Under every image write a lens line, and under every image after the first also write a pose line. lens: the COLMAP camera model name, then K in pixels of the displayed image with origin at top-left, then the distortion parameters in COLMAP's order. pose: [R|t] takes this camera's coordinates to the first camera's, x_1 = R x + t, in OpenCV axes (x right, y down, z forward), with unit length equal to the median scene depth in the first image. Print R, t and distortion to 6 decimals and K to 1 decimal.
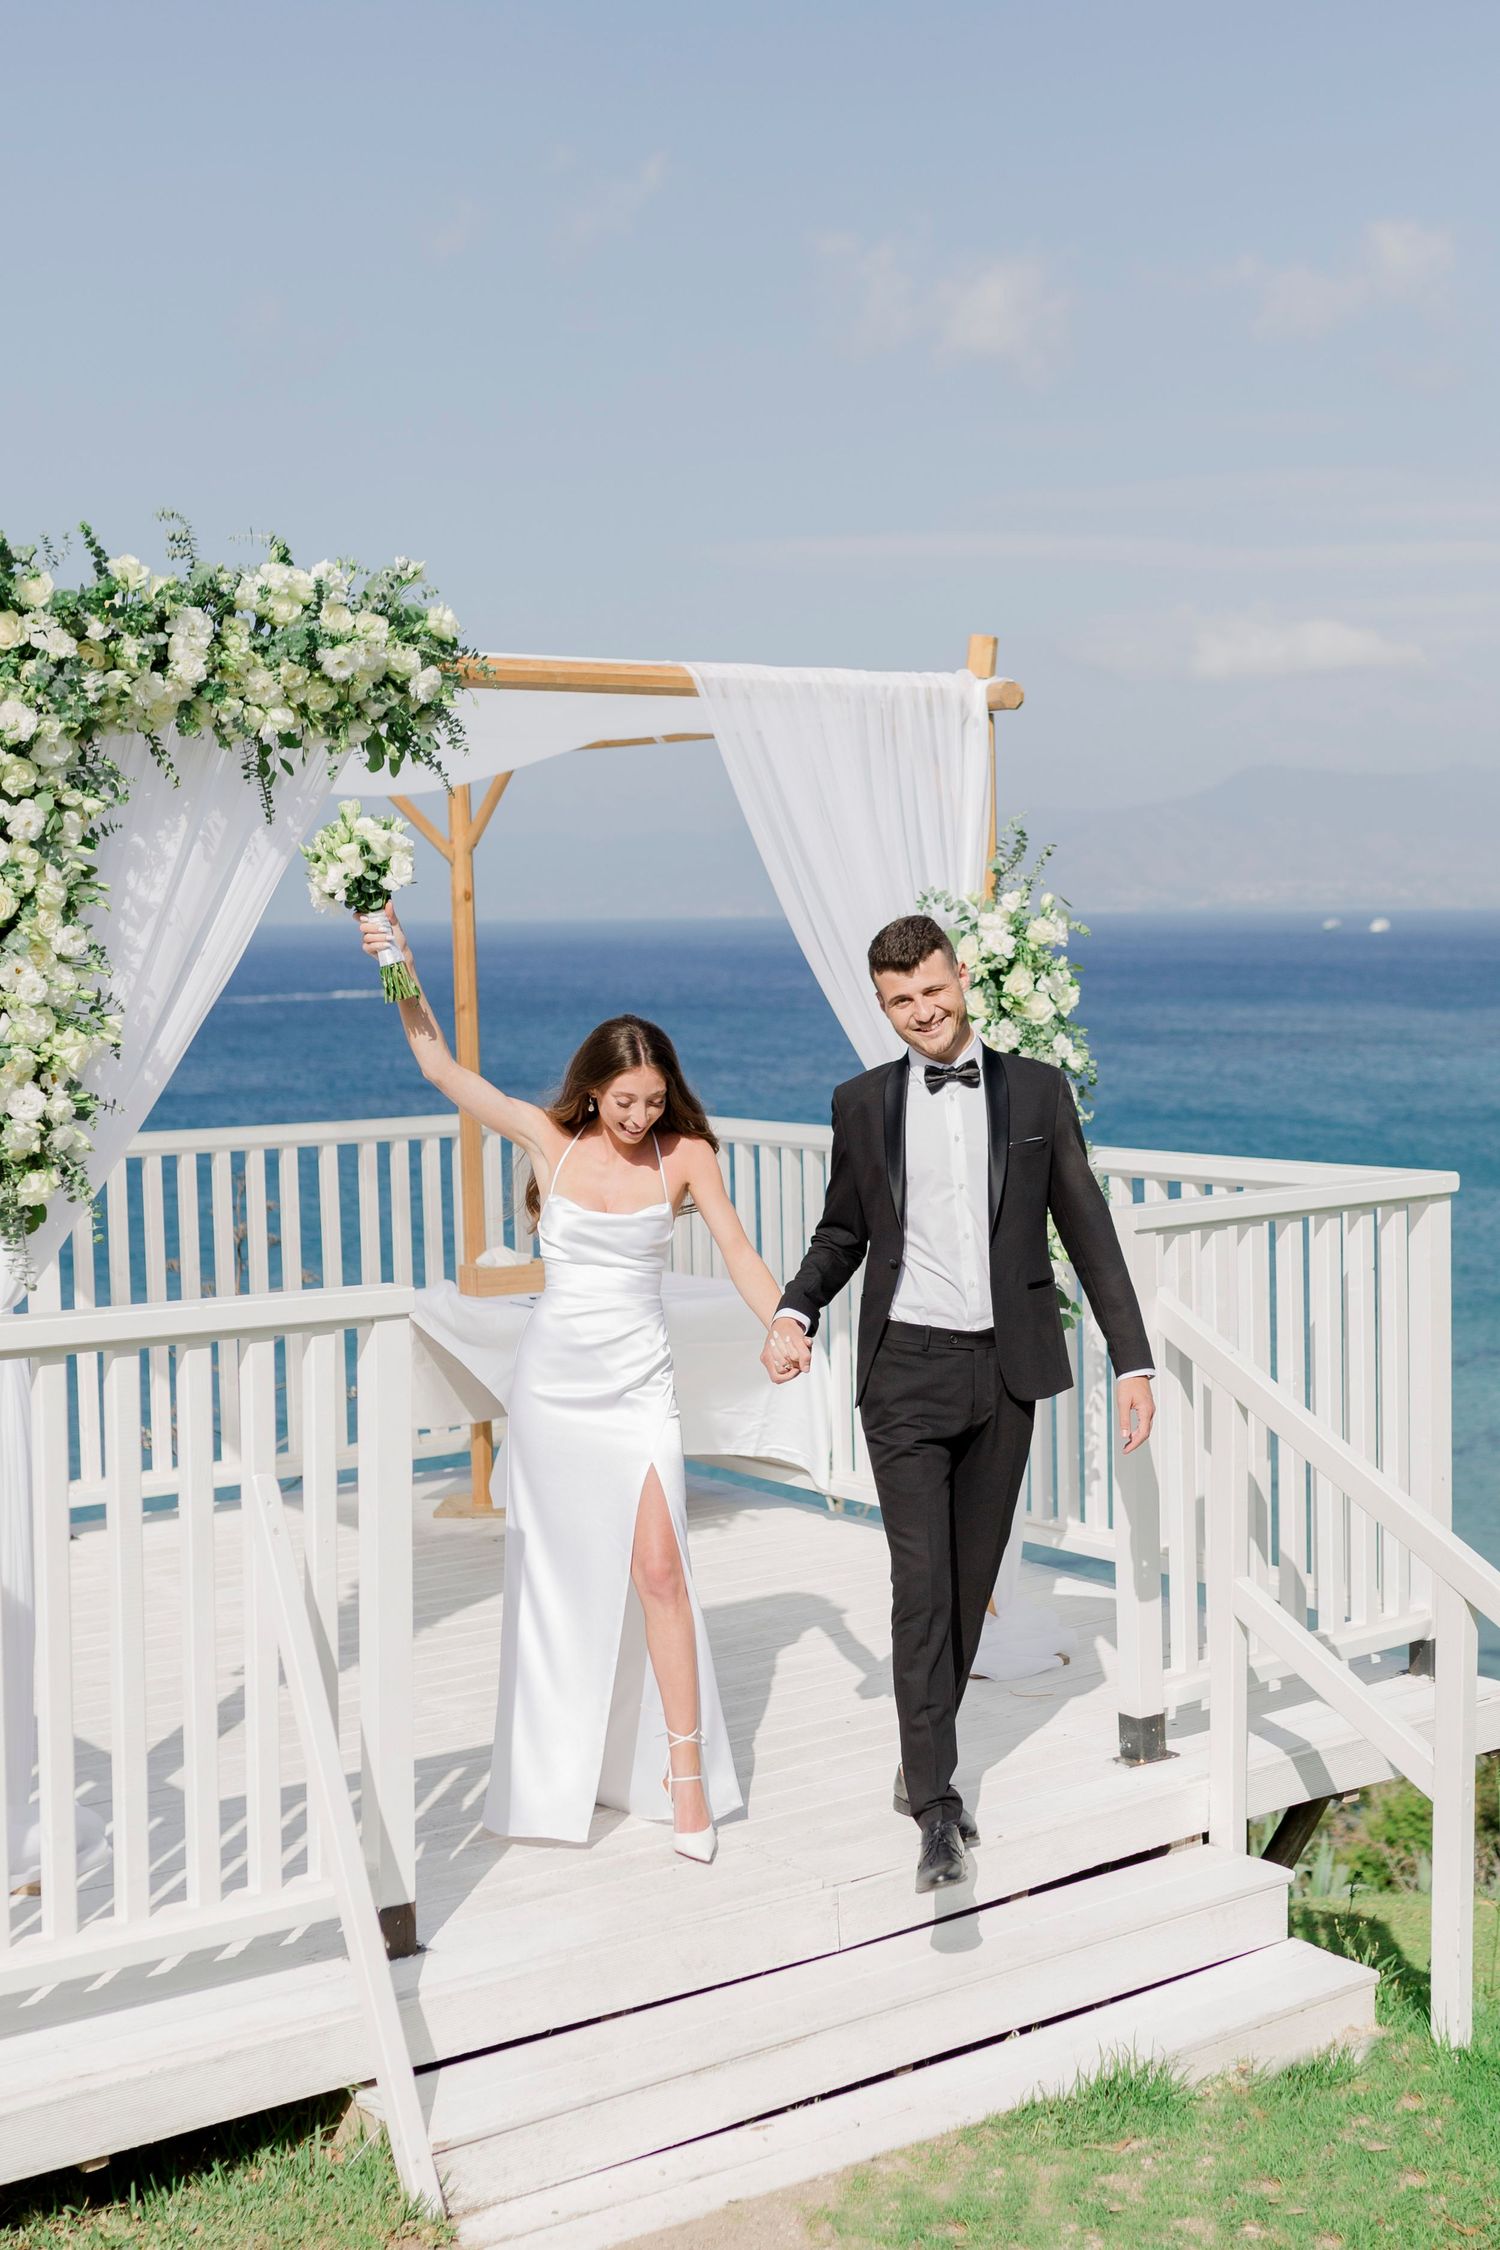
lens RADIAL K [[3003.5, 0, 949.7], [0, 3003.5, 1196.4], [0, 0, 1]] dist [0.013224, -0.028887]
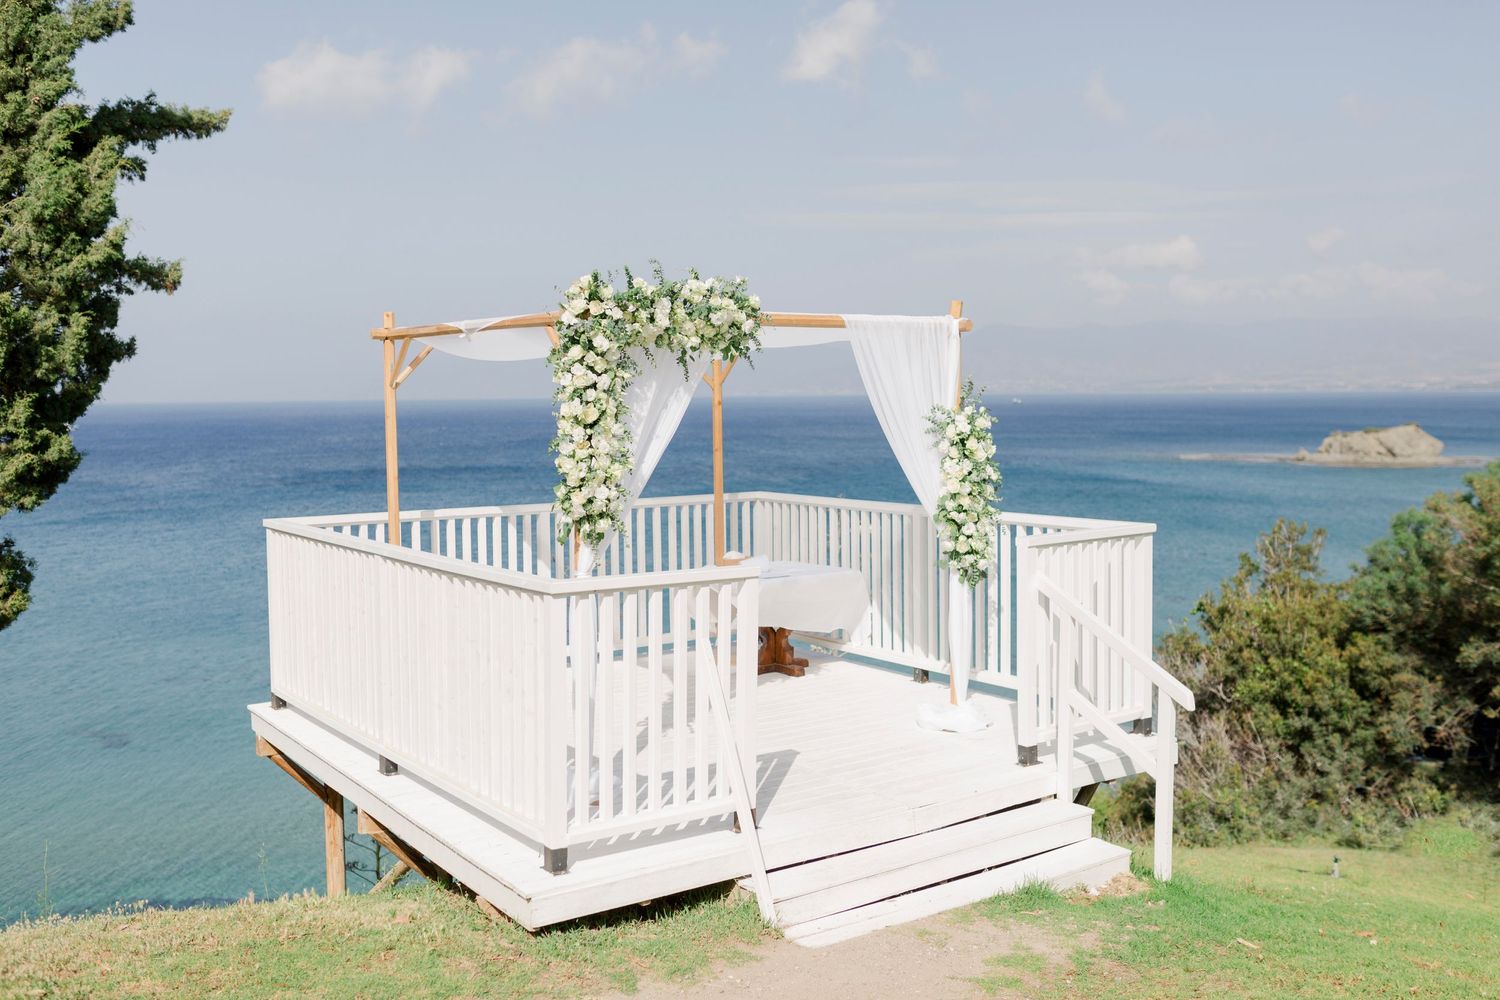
lens RADIAL K [[1415.2, 0, 750.0], [0, 1415.2, 500.0], [0, 0, 1]] dist [0.000524, -0.000532]
pose [[0.997896, 0.008586, -0.064260, -0.098339], [-0.009843, 0.999766, -0.019273, -0.002514], [0.064079, 0.019865, 0.997747, -0.181438]]
